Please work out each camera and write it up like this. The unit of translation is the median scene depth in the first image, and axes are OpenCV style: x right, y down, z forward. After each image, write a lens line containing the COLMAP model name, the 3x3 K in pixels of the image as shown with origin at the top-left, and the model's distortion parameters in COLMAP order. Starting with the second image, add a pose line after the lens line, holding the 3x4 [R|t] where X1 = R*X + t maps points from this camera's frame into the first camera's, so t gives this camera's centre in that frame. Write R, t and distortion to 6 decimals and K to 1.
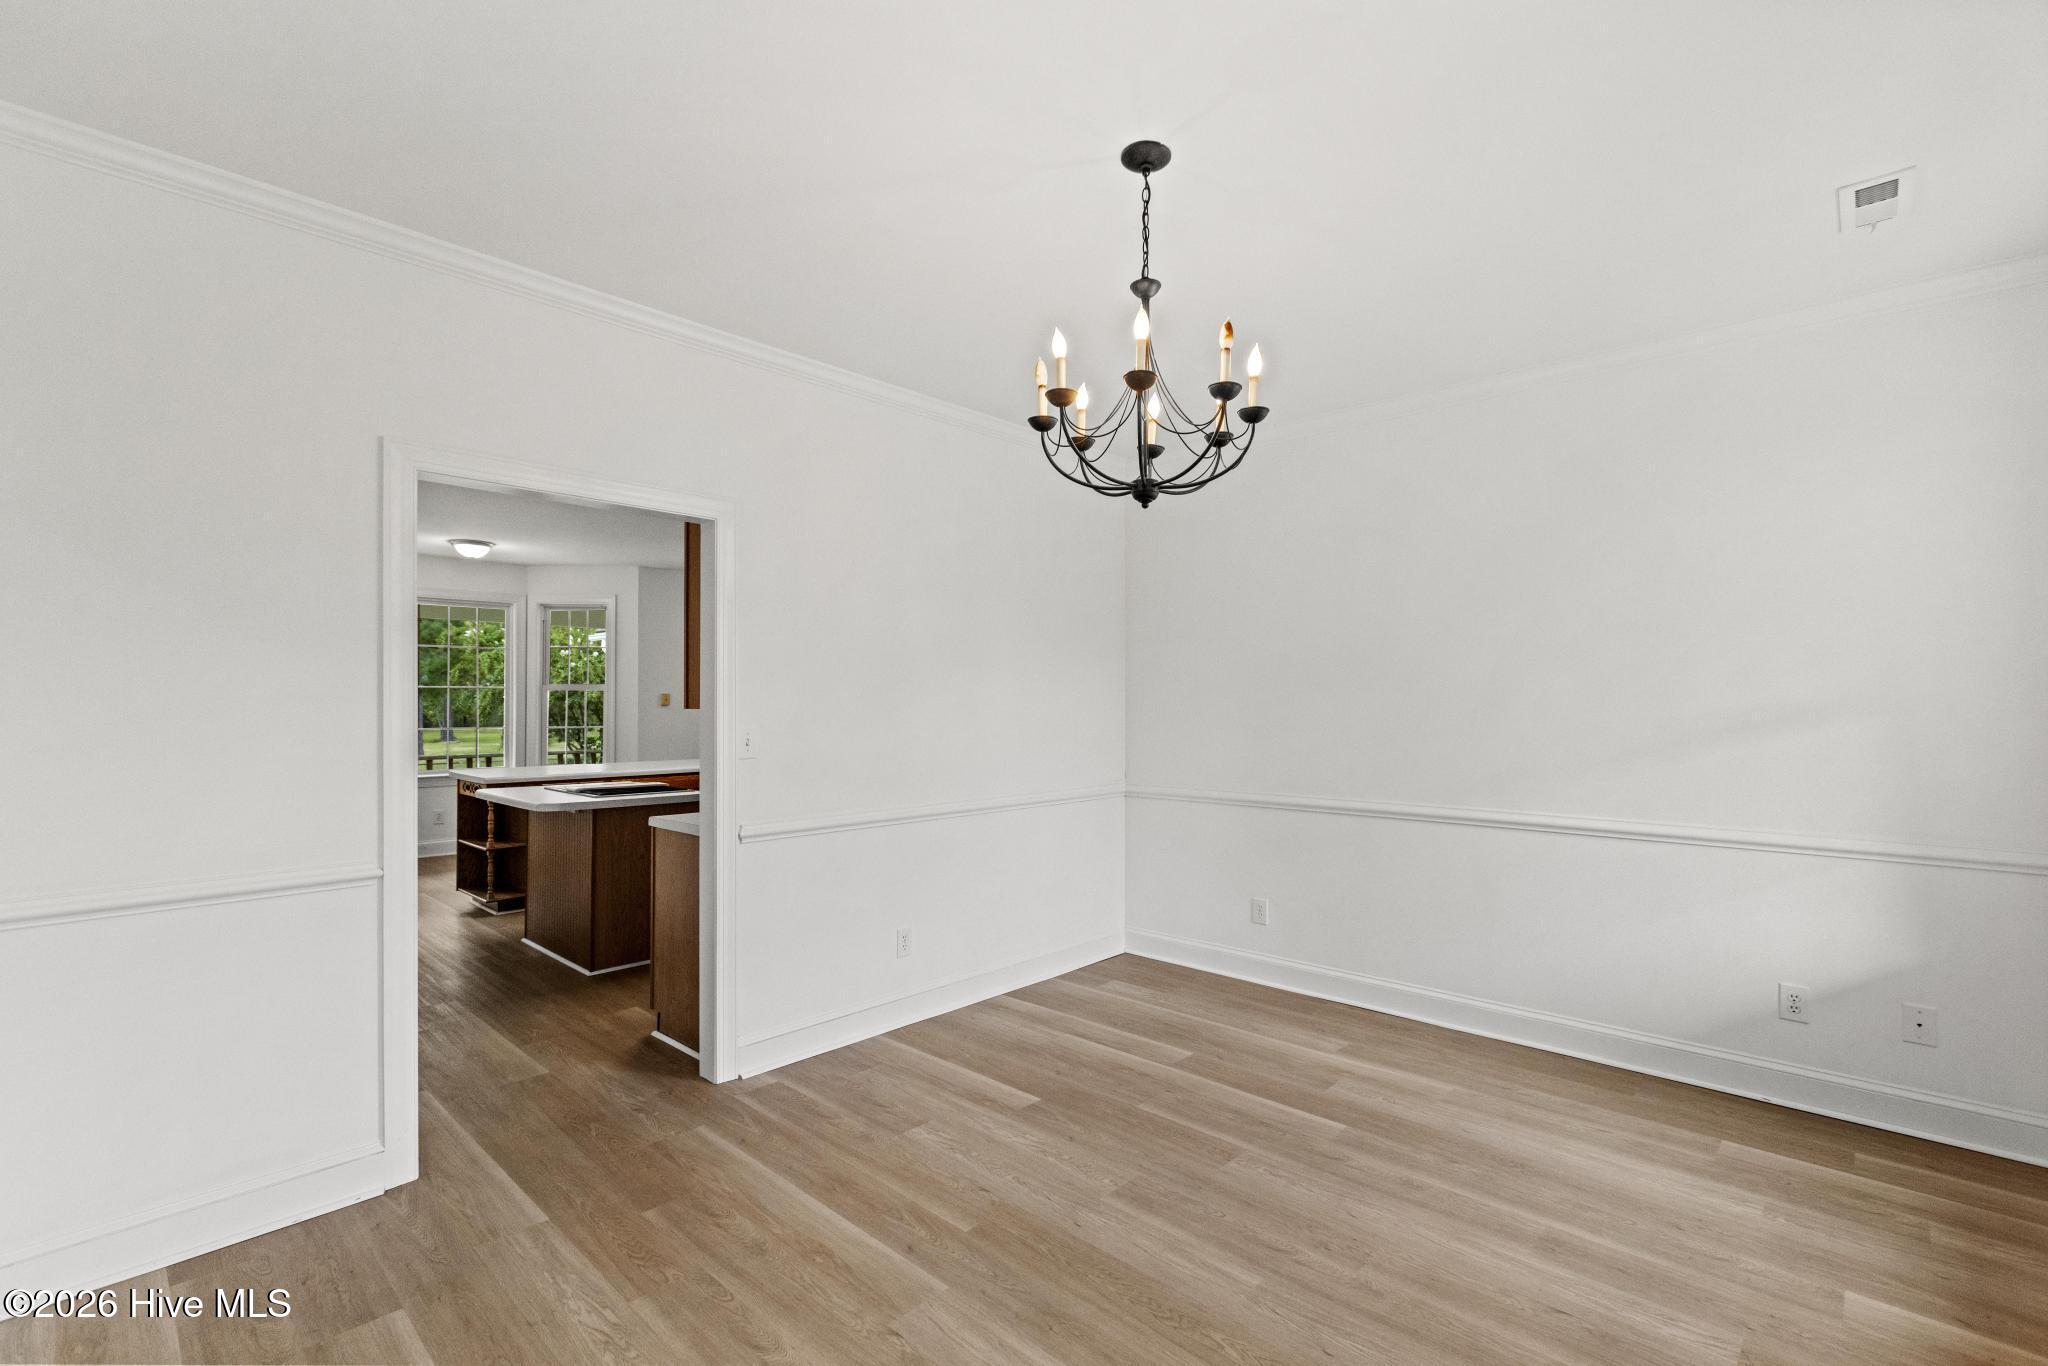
lens RADIAL K [[913.9, 0, 1036.4], [0, 913.9, 703.6], [0, 0, 1]] dist [0.001543, 0.000440]
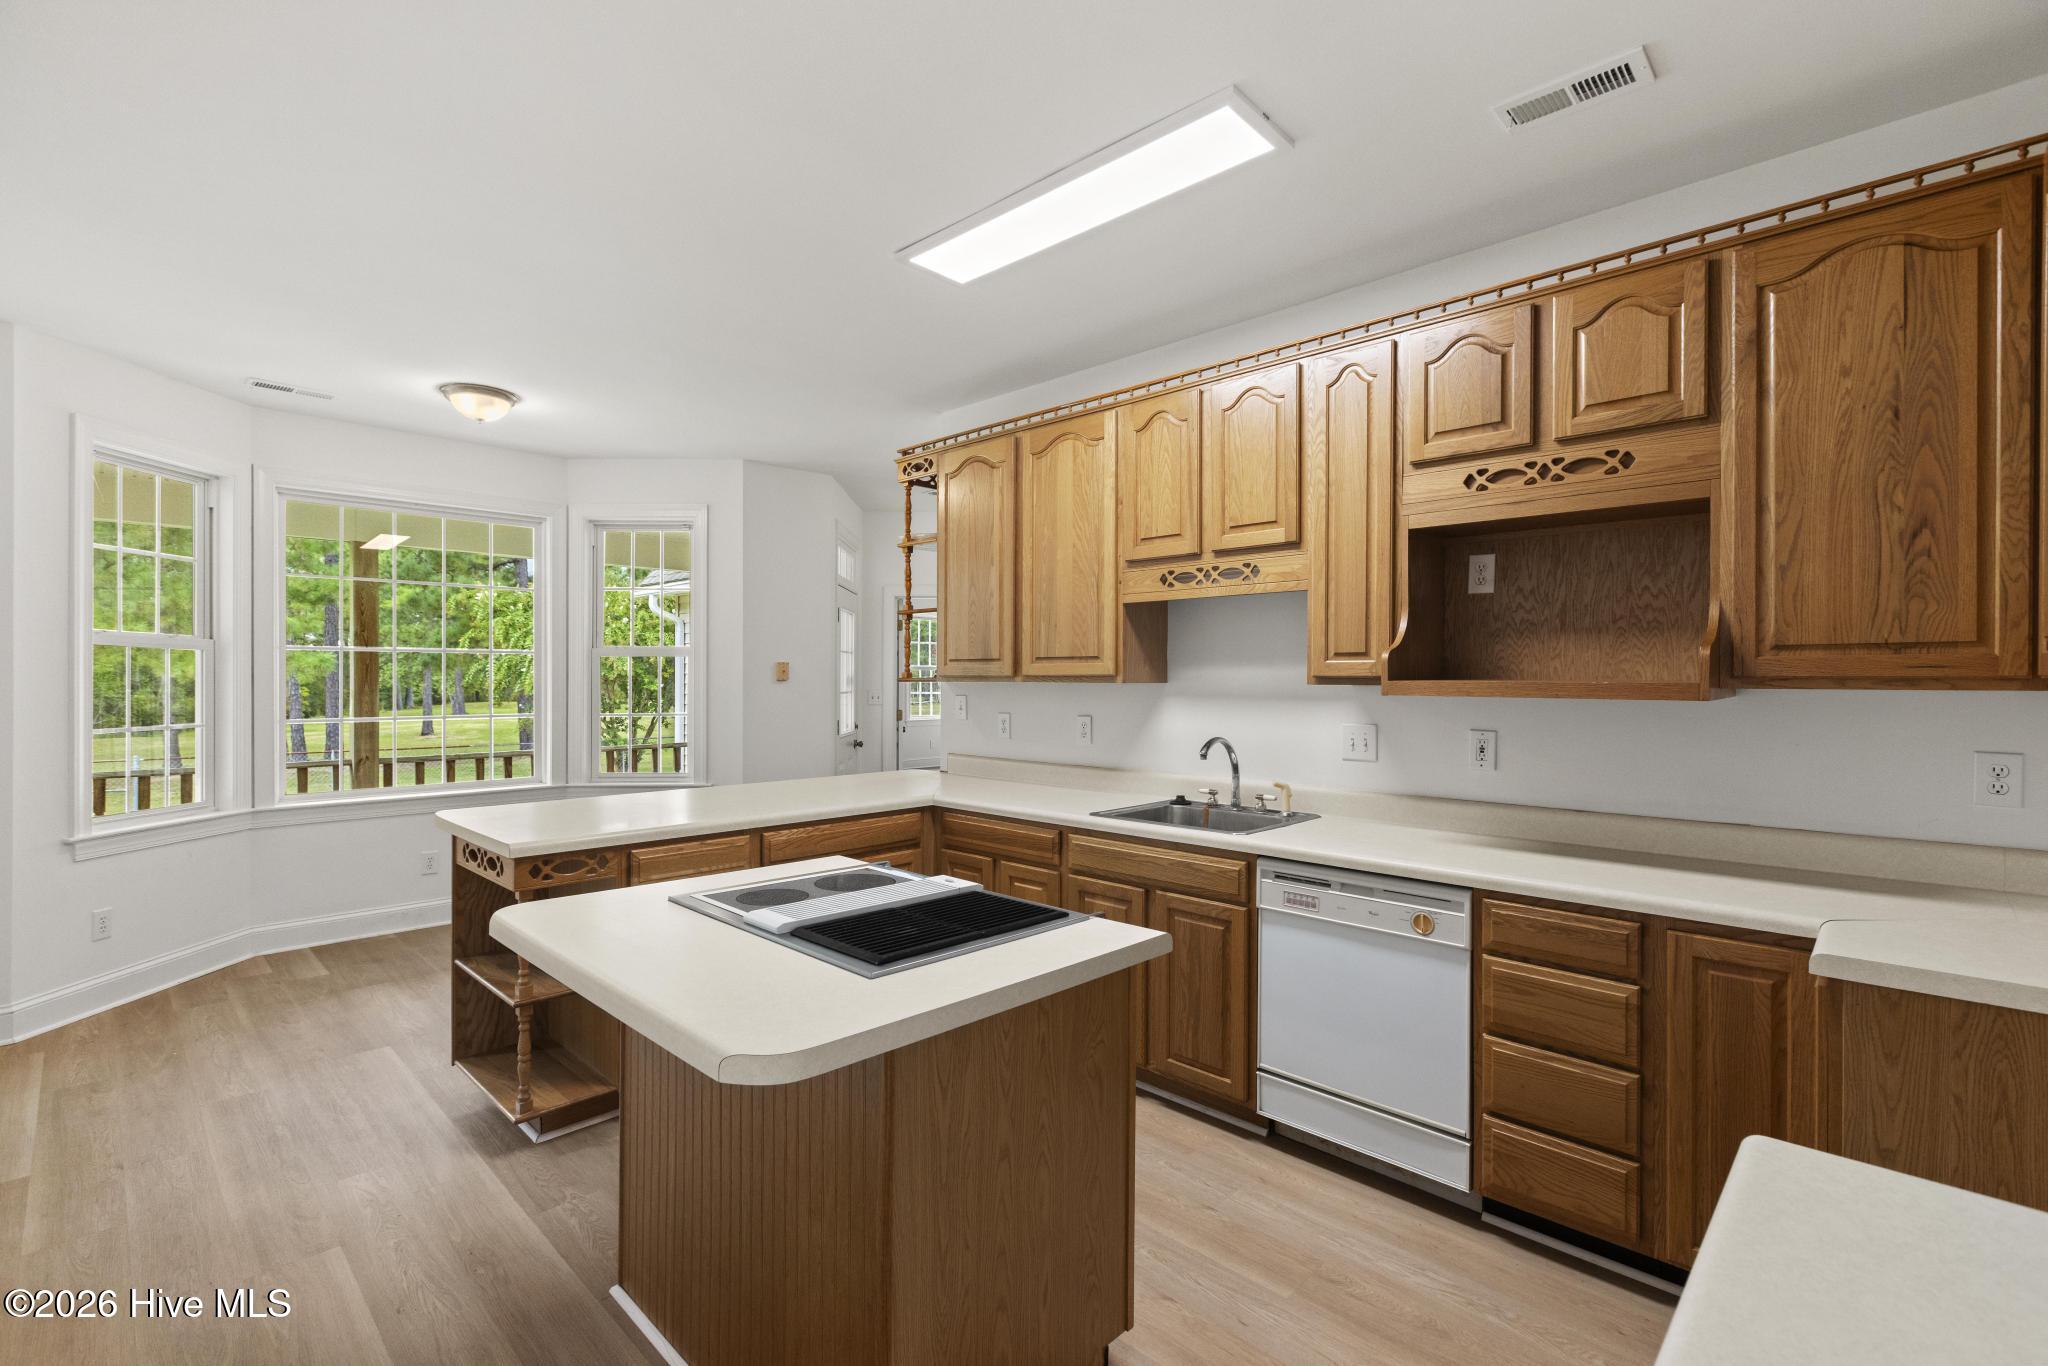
lens RADIAL K [[913.9, 0, 1023.1], [0, 913.9, 686.1], [0, 0, 1]] dist [0.001543, 0.000440]
pose [[0.999780, 0.000567, -0.020958, -0.227117], [-0.000375, 0.999958, 0.009143, -0.000202], [0.020962, -0.009134, 0.999739, 0.370448]]
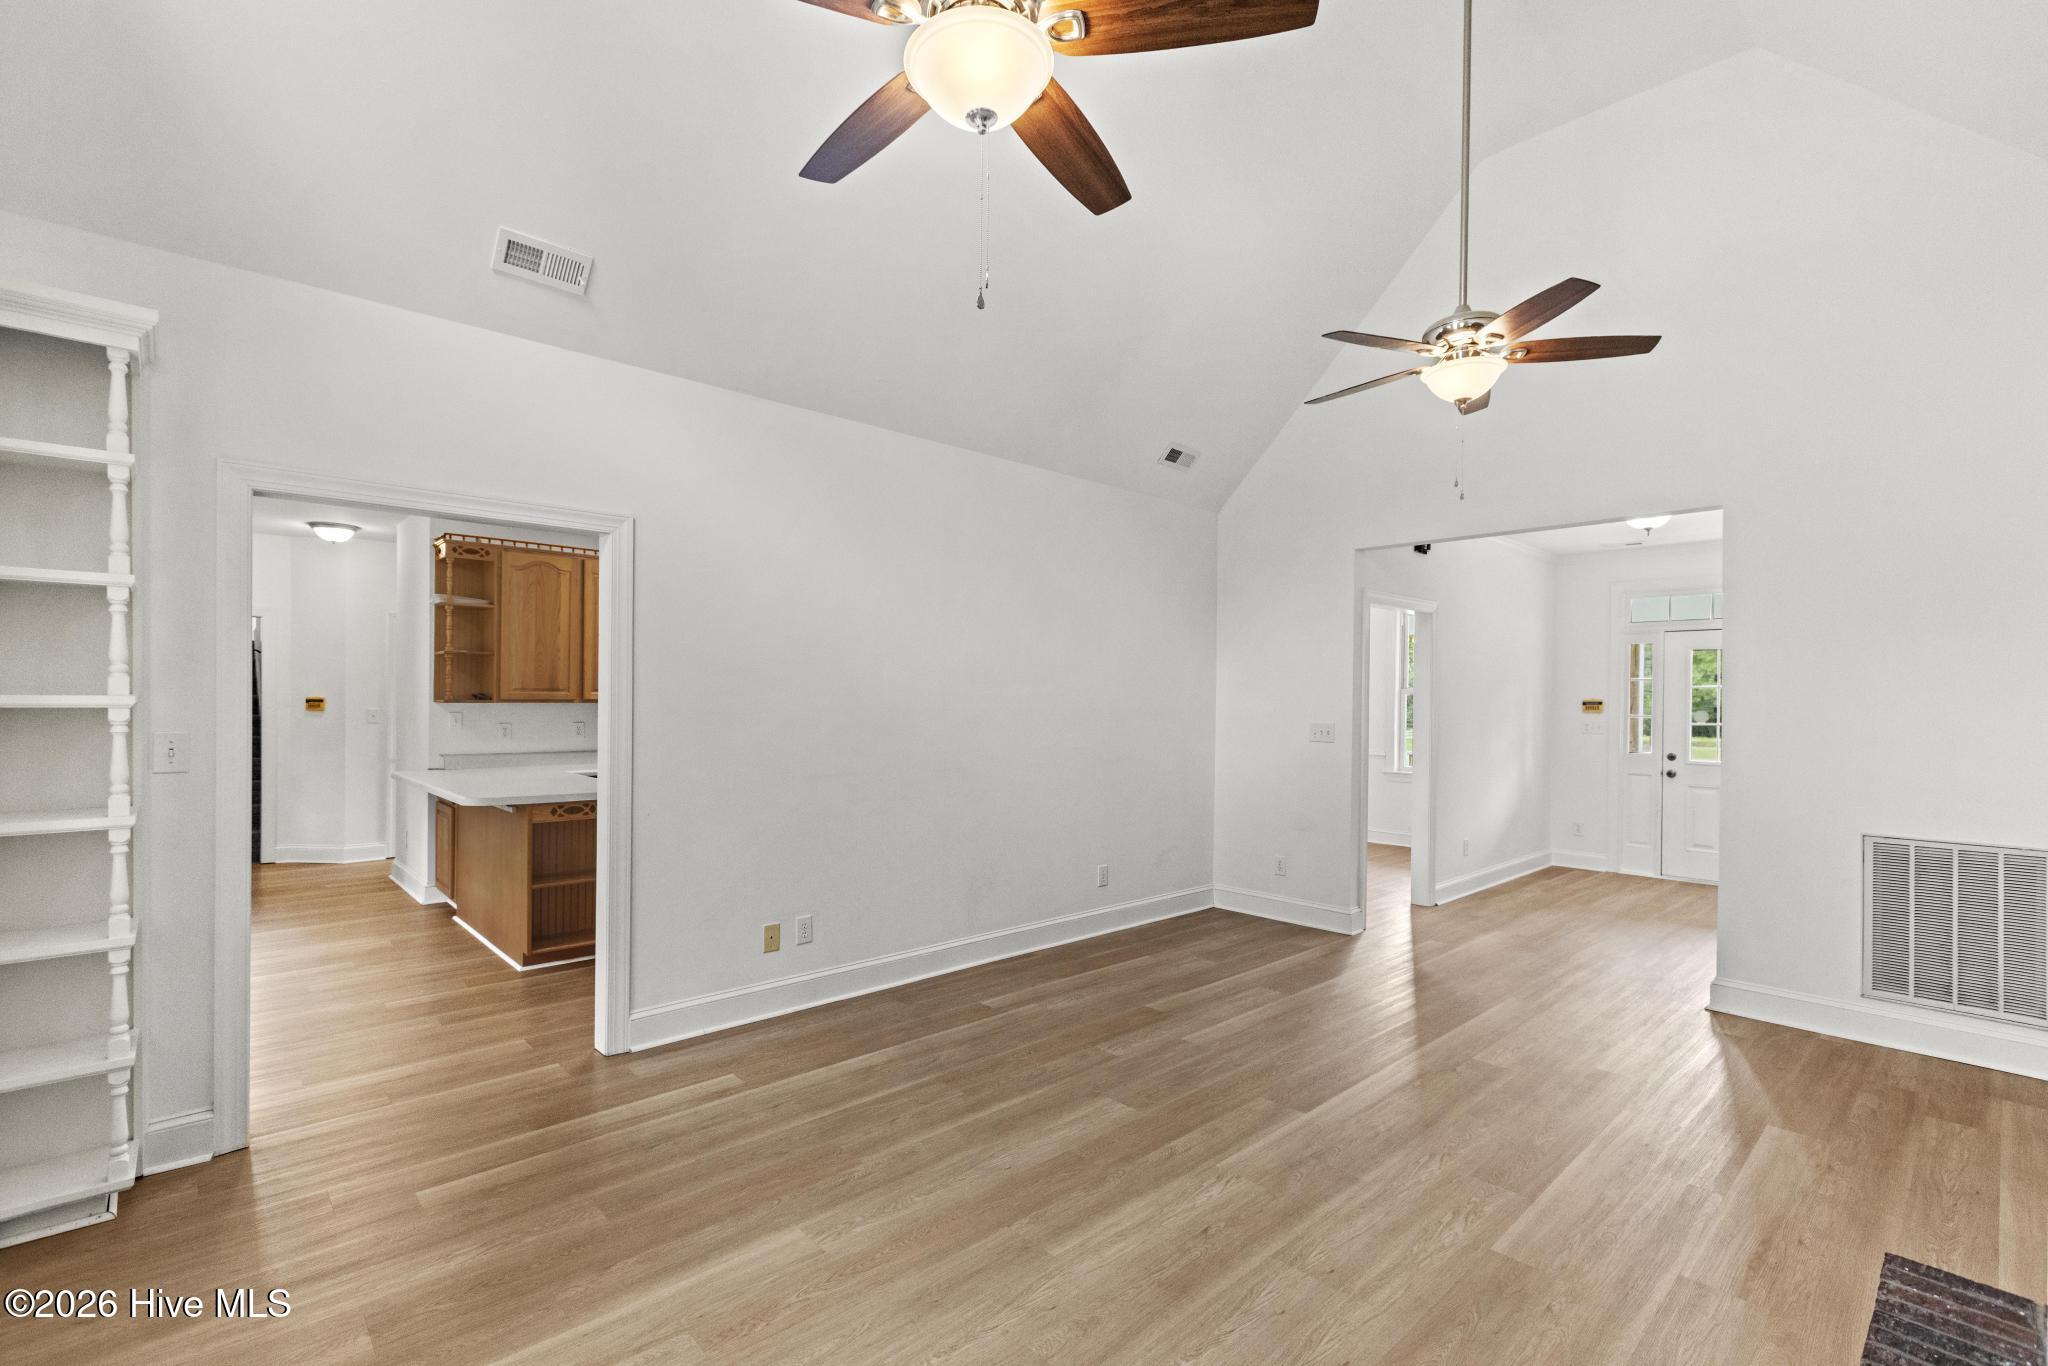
lens RADIAL K [[913.9, 0, 1030.9], [0, 913.9, 710.4], [0, 0, 1]] dist [0.001543, 0.000440]
pose [[0.064918, -0.011402, 0.997825, -0.930279], [-0.011693, 0.999857, 0.012186, -0.005426], [-0.997822, -0.012458, 0.064776, 0.388231]]
